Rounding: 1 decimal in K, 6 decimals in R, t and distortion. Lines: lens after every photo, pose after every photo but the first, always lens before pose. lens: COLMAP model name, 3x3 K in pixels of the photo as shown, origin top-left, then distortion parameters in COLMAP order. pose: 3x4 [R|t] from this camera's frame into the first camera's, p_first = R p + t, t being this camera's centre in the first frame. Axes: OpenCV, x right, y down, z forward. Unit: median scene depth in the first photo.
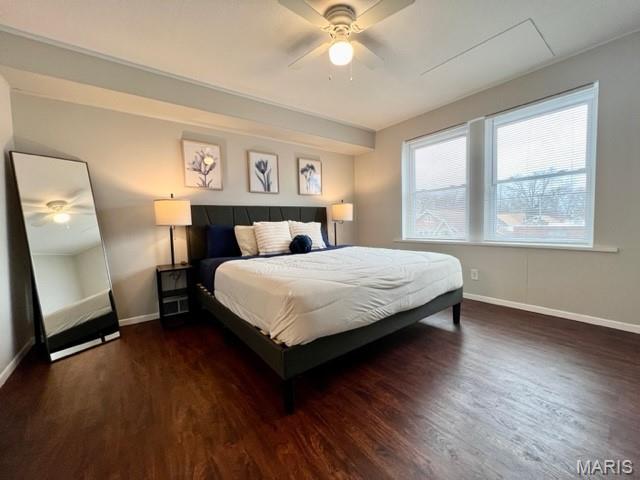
lens RADIAL K [[255.8, 0, 318.1], [0, 255.8, 238.0], [0, 0, 1]] dist [-0.002148, 0.000265]
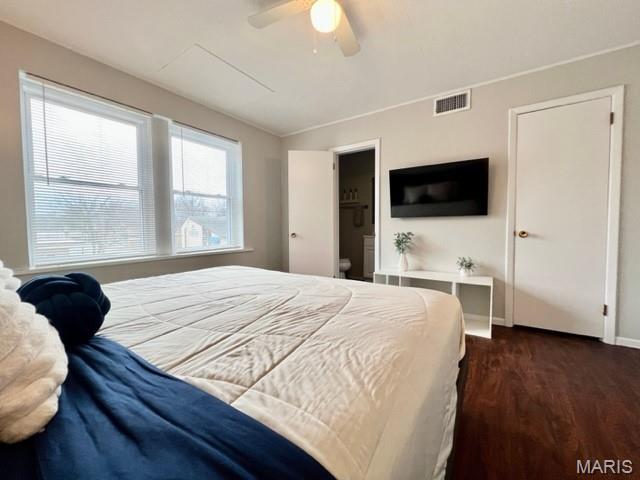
lens RADIAL K [[255.8, 0, 318.1], [0, 255.8, 238.0], [0, 0, 1]] dist [-0.002148, 0.000265]
pose [[-0.319861, -0.016063, 0.947328, -0.406810], [0.064805, 0.997144, 0.038788, -0.045250], [-0.945245, 0.073799, -0.317907, 0.807417]]
